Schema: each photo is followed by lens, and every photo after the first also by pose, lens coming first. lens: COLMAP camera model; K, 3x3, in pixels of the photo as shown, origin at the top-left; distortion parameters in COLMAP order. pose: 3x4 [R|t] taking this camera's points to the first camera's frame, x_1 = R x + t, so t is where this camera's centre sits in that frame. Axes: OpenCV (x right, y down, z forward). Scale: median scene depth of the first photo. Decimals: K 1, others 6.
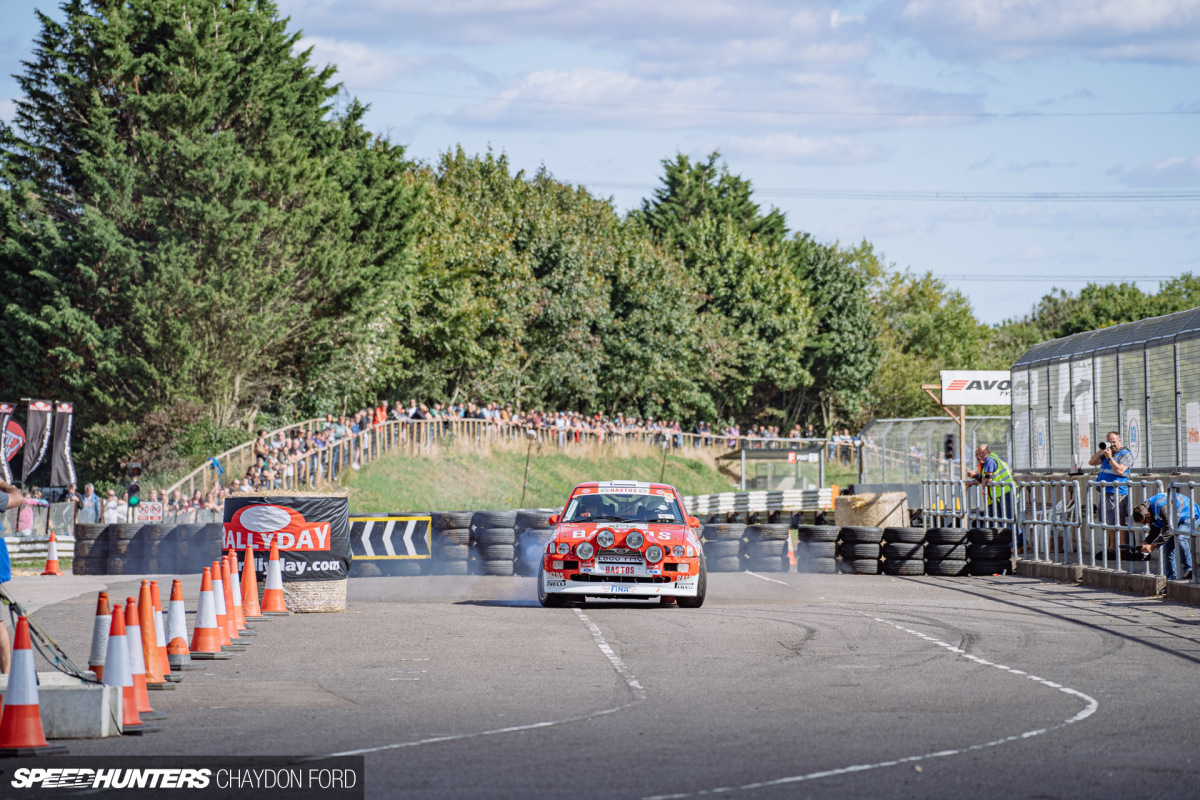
lens RADIAL K [[7031.6, 0, 599.0], [0, 7031.6, 400.9], [0, 0, 1]] dist [3.183313, 0.000000]
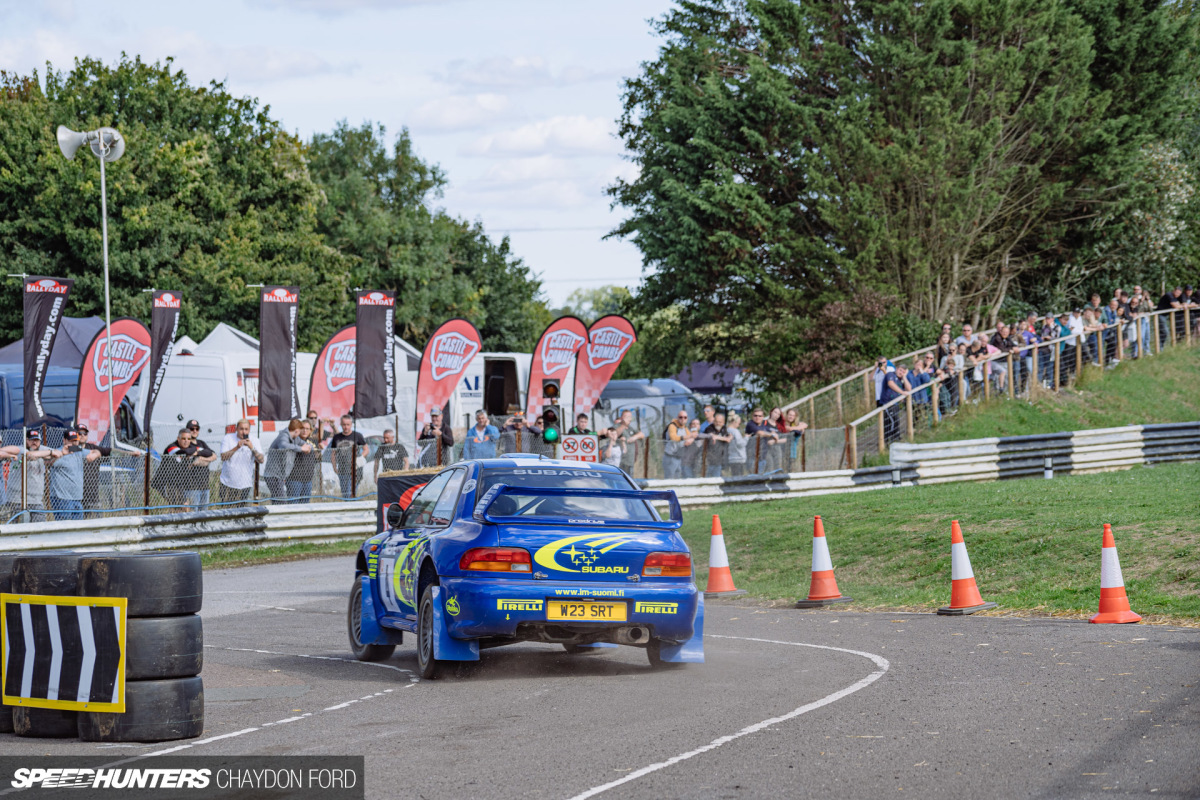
lens RADIAL K [[4262.7, 0, 602.9], [0, 4262.7, 396.4], [0, 0, 1]] dist [0.784915, 0.000000]
pose [[0.967545, -0.023994, -0.251556, 0.034670], [0.028848, 0.999462, 0.015627, 0.003621], [0.251046, -0.022376, 0.967716, 0.512428]]
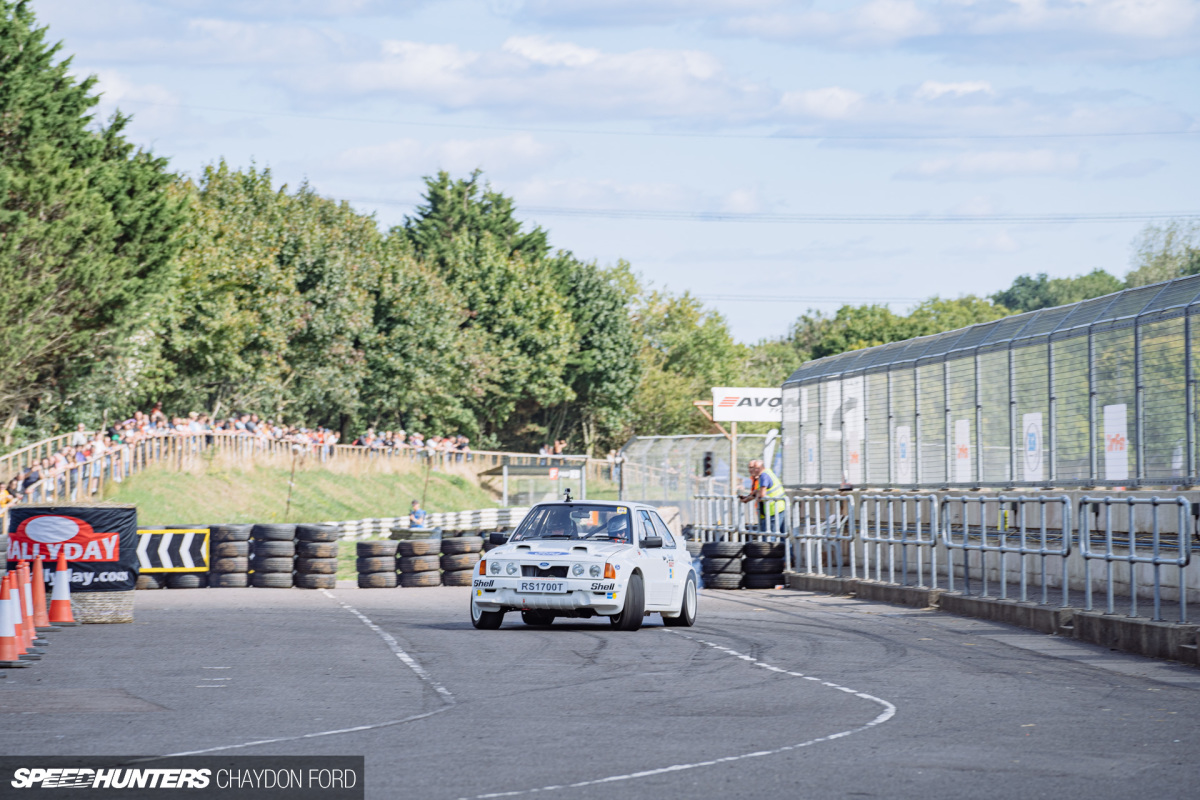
lens RADIAL K [[7031.6, 0, 603.4], [0, 7031.6, 400.0], [0, 0, 1]] dist [3.183313, 0.000000]
pose [[0.999362, 0.007190, 0.034988, -0.001377], [-0.007104, 0.999971, -0.002598, 0.000140], [-0.035006, 0.002348, 0.999384, -0.003355]]
